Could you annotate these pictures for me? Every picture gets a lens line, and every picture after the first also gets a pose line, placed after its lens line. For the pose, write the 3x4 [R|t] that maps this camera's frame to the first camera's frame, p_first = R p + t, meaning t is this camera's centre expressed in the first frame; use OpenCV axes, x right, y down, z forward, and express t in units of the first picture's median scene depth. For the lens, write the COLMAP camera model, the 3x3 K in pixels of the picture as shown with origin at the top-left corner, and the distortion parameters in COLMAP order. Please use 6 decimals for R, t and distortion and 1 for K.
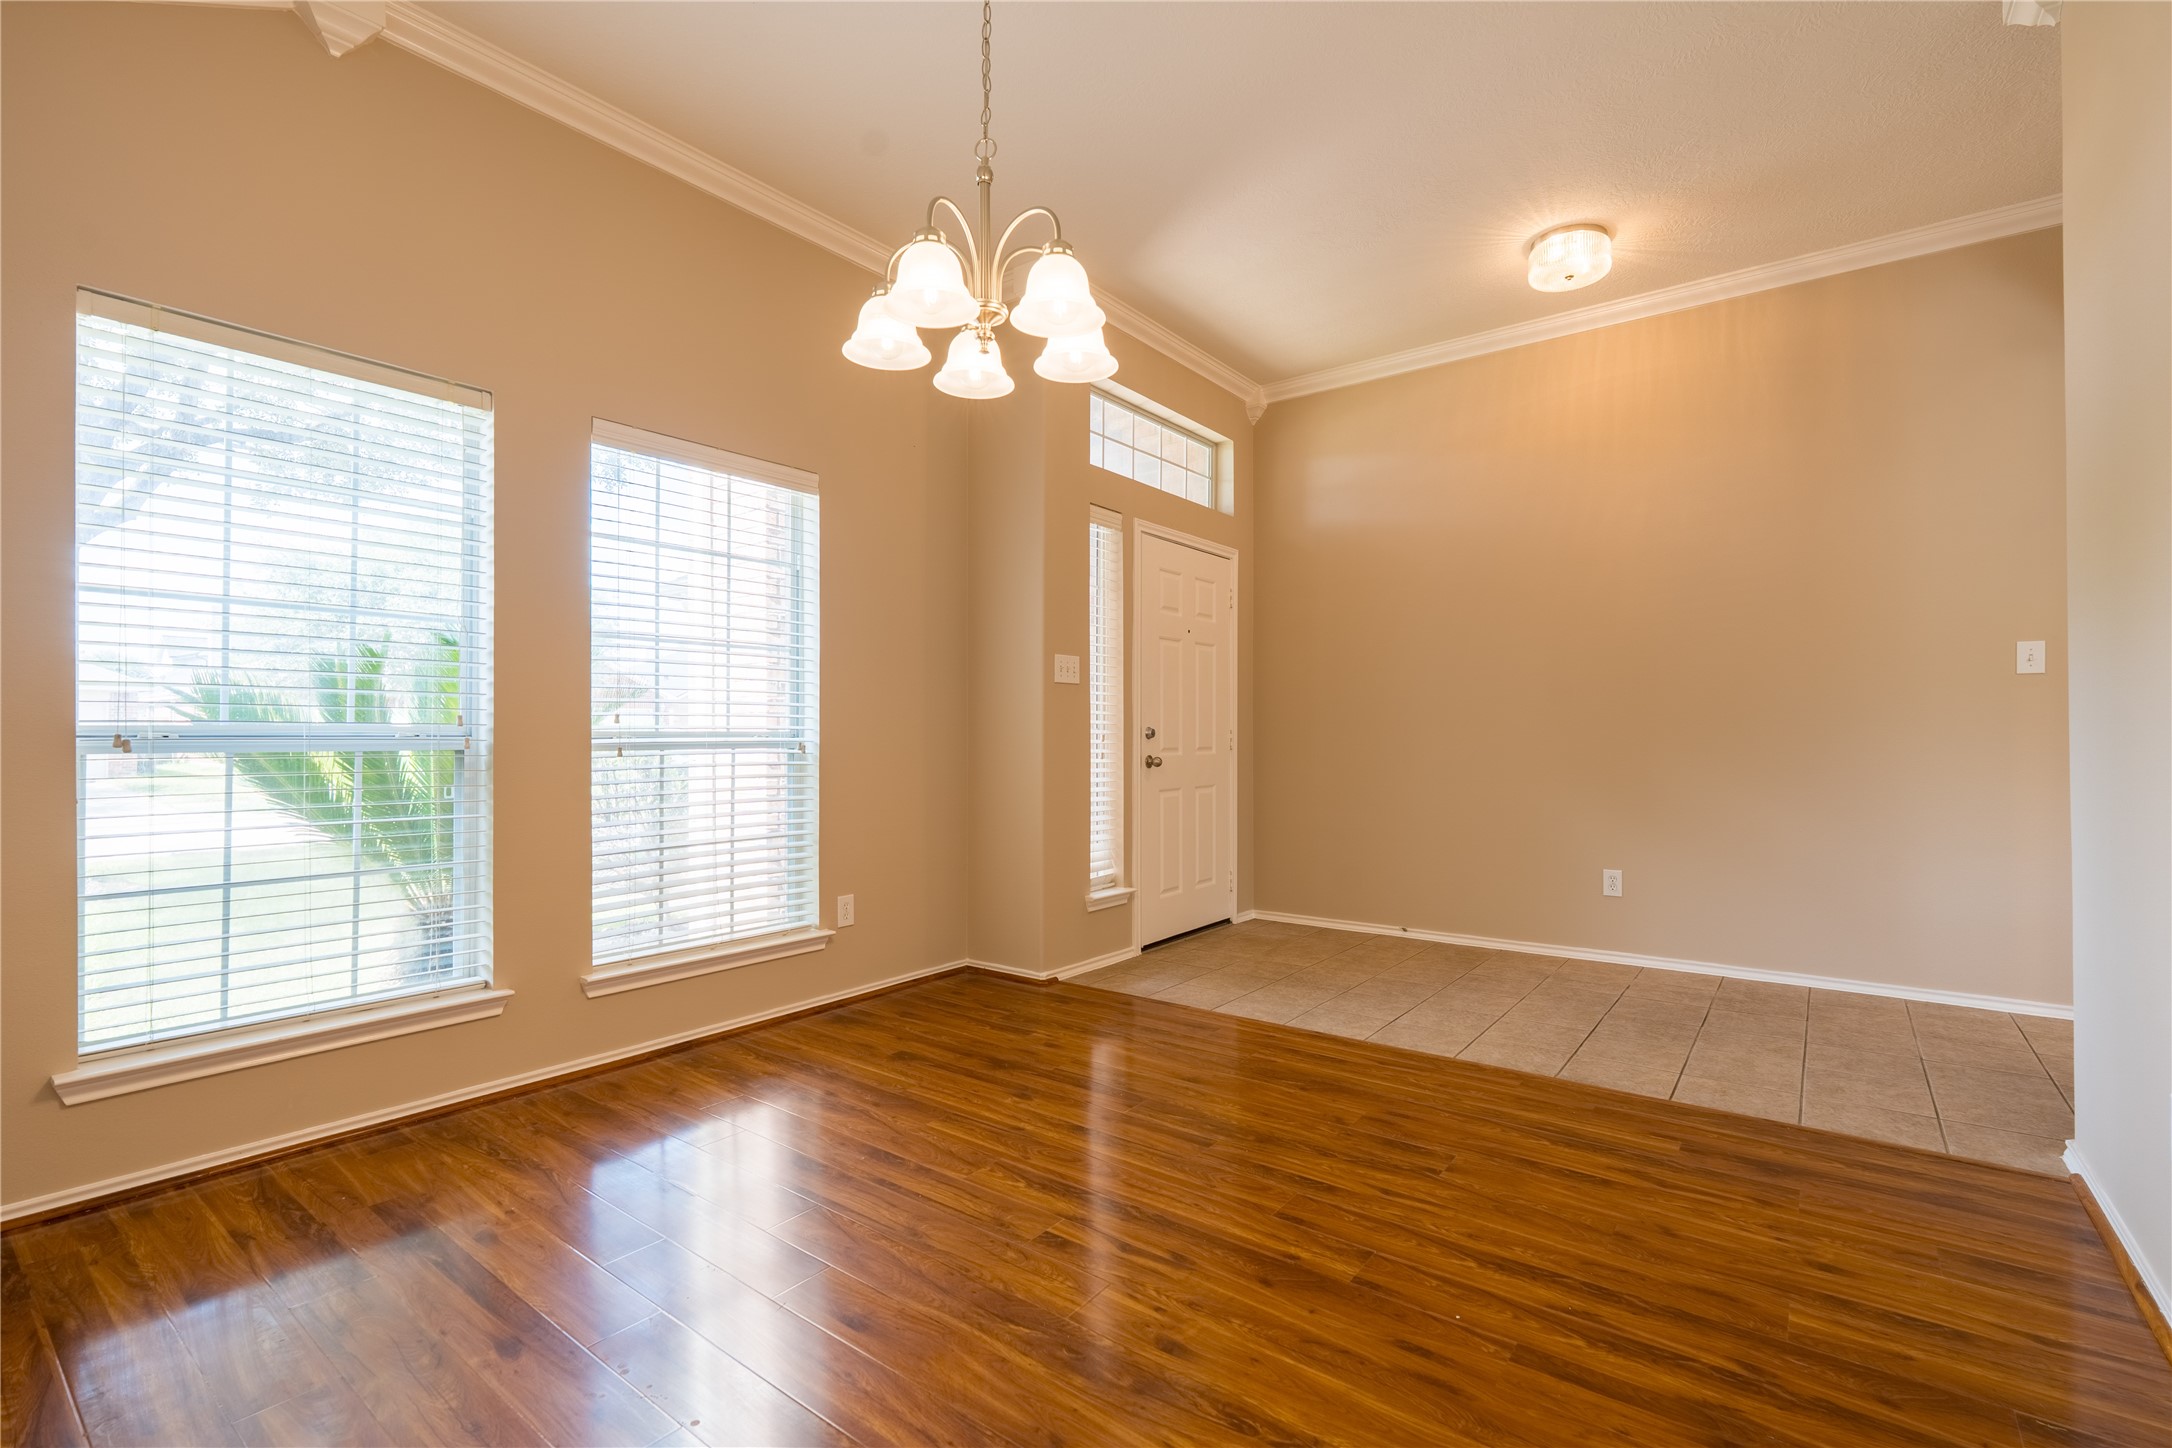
lens RADIAL K [[966.9, 0, 1087.6], [0, 966.9, 725.6], [0, 0, 1]] dist [-0.007438, 0.001349]
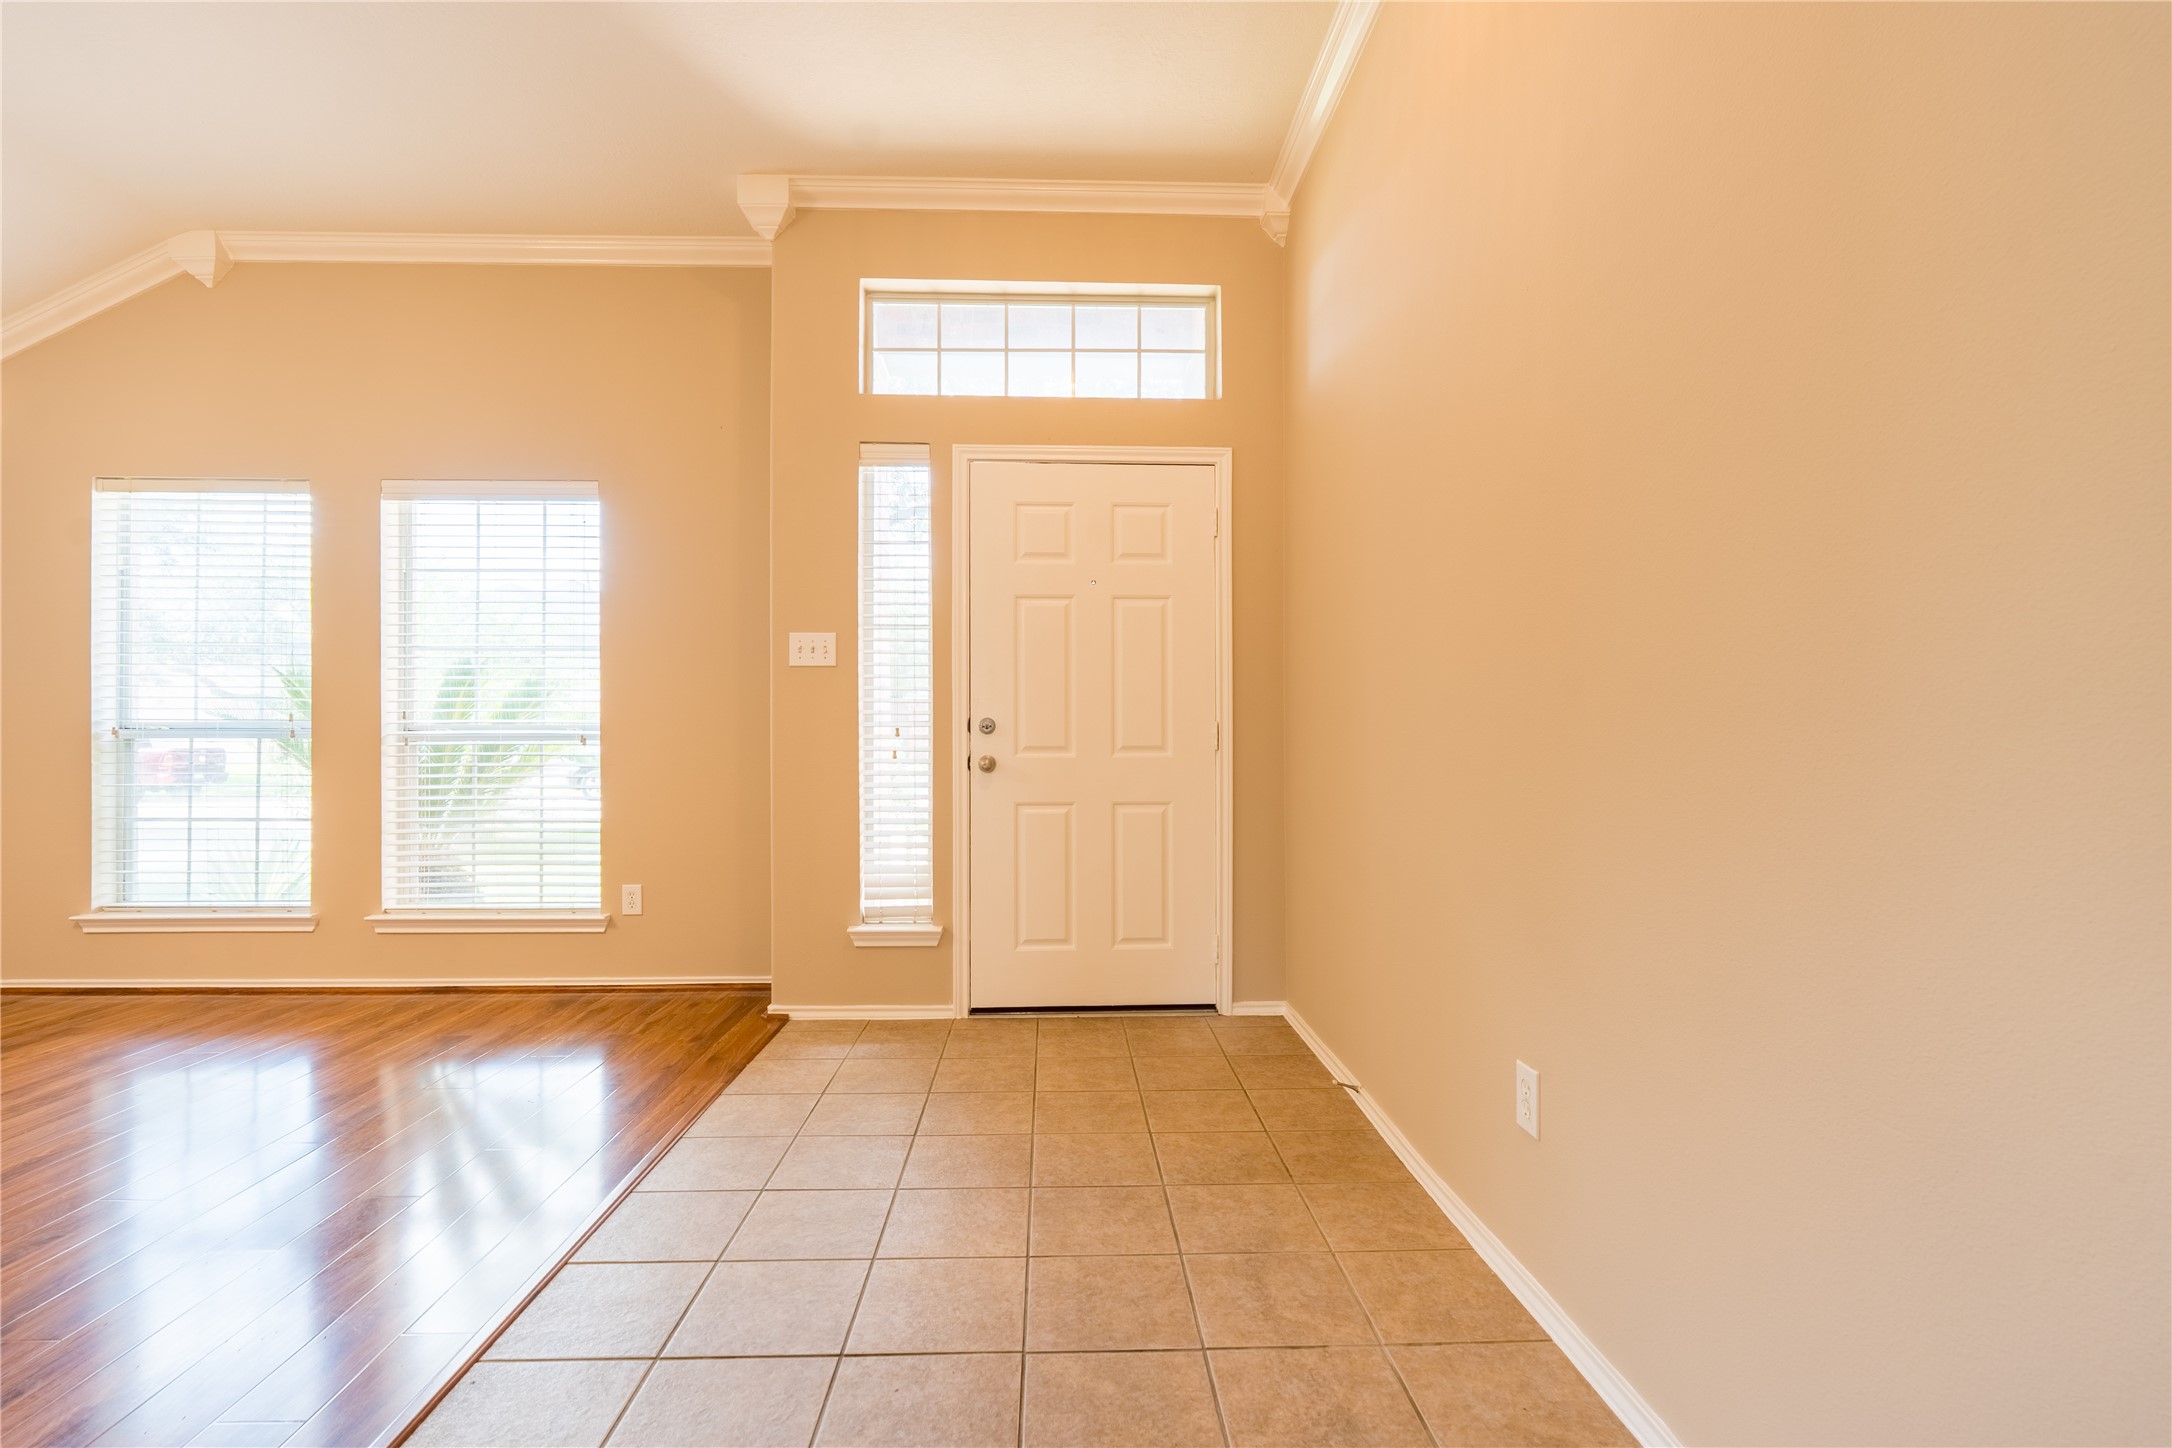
lens RADIAL K [[995.6, 0, 1102.1], [0, 995.6, 720.1], [0, 0, 1]] dist [-0.008574, 0.000258]
pose [[0.639171, -0.004092, -0.769053, 0.786192], [0.004762, 0.999988, -0.001363, 0.005064], [0.769050, -0.002792, 0.639183, 0.633079]]
